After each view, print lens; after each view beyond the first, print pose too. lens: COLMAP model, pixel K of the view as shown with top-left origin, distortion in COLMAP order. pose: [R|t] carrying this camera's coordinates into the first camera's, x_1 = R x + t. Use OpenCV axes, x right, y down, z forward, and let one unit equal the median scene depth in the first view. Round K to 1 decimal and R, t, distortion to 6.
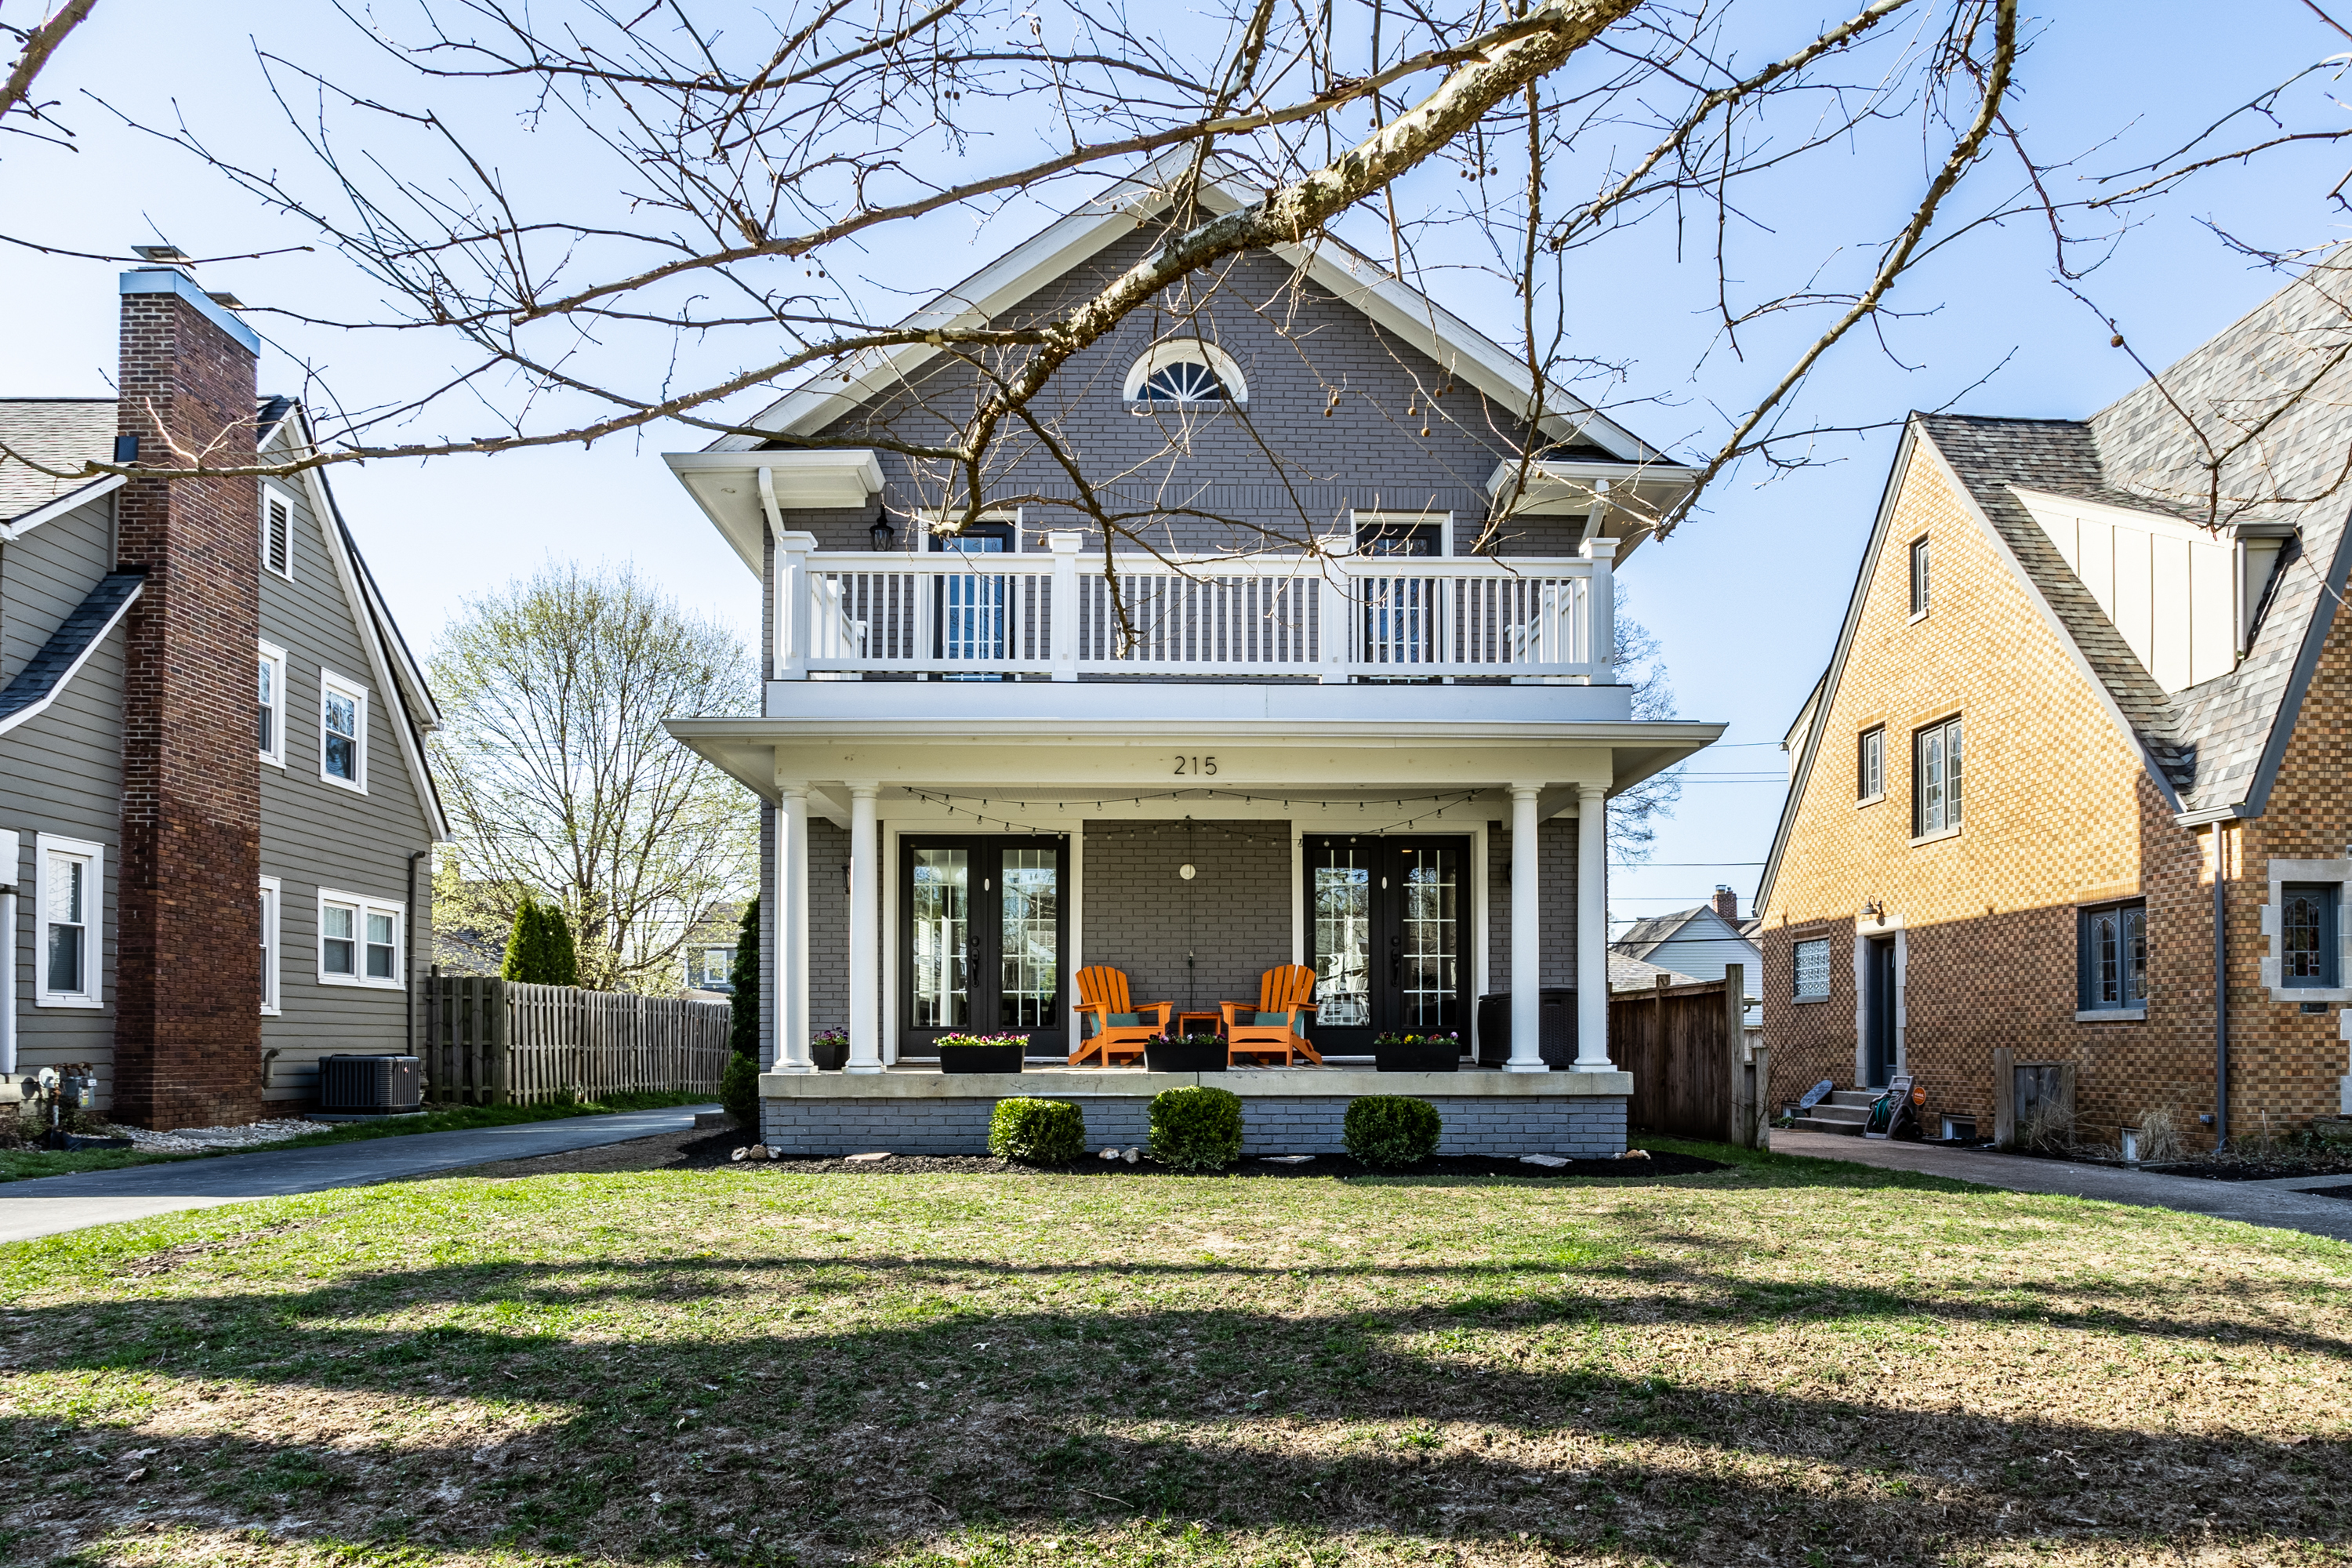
lens RADIAL K [[1217.9, 0, 1172.0], [0, 1217.9, 837.6], [0, 0, 1]] dist [-0.006868, 0.001949]
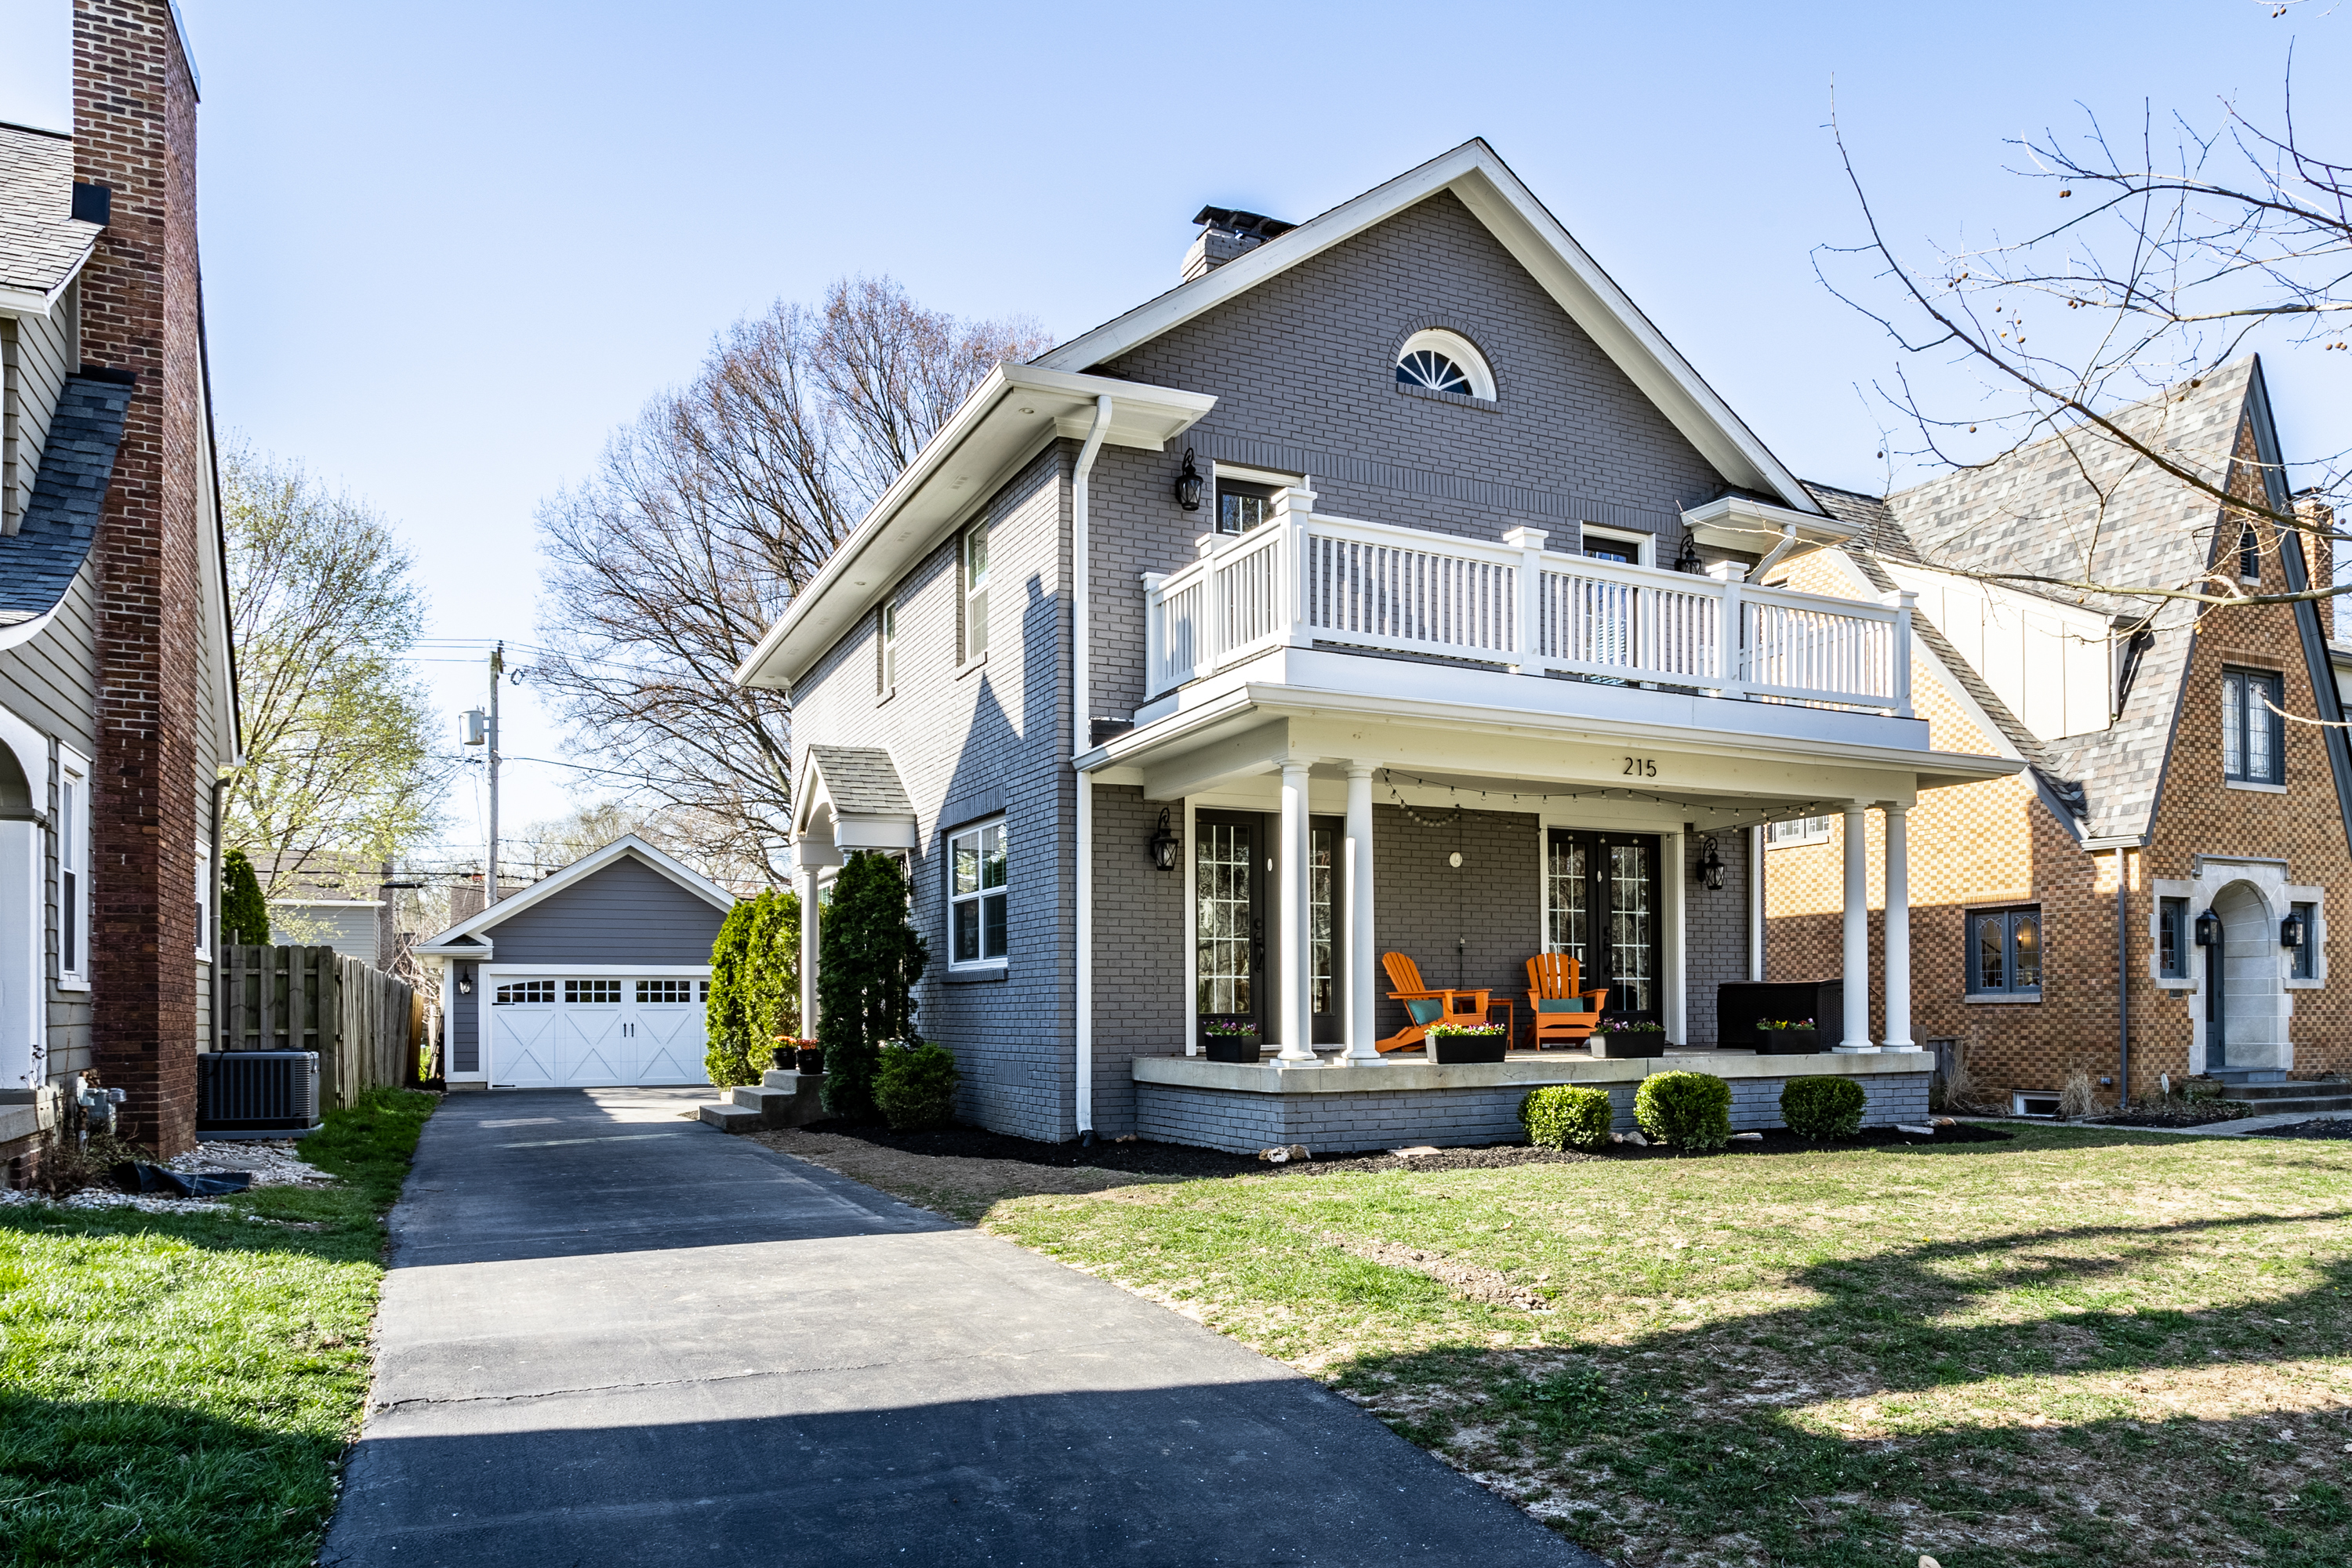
lens RADIAL K [[1311.9, 0, 1176.0], [0, 1311.9, 784.0], [0, 0, 1]] dist [-0.003140, -0.000985]
pose [[0.933954, 0.056818, 0.352847, -0.548909], [-0.053326, 0.998384, -0.019619, -0.000069], [-0.353391, -0.000493, 0.935475, 0.059583]]
